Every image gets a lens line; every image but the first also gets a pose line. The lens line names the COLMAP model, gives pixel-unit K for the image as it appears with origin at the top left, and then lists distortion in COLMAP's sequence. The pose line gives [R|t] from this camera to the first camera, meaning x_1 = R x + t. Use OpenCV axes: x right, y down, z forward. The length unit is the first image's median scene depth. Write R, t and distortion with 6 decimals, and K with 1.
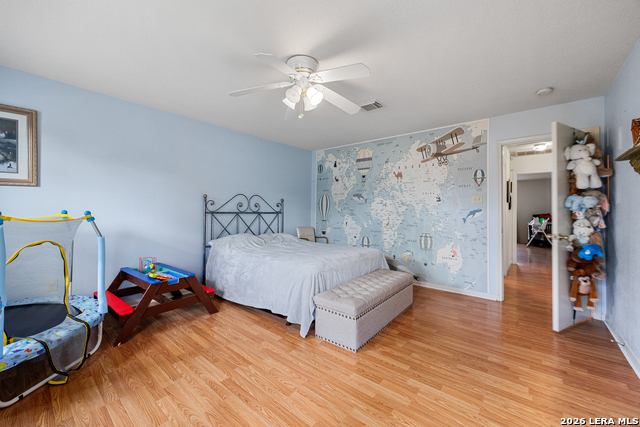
lens RADIAL K [[250.0, 0, 322.8], [0, 250.0, 213.6], [0, 0, 1]] dist [0.001299, -0.000492]
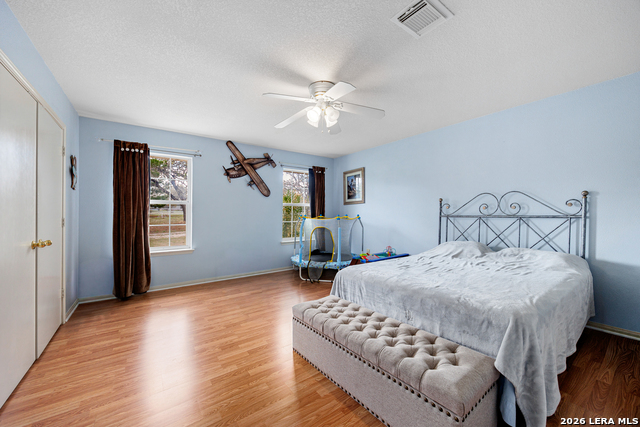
lens RADIAL K [[250.0, 0, 322.9], [0, 250.0, 214.2], [0, 0, 1]] dist [0.001299, -0.000492]
pose [[-0.235910, -0.013678, -0.971679, 0.619456], [-0.014633, 0.999838, -0.010521, 0.006210], [0.971665, 0.011737, -0.236072, 0.758965]]
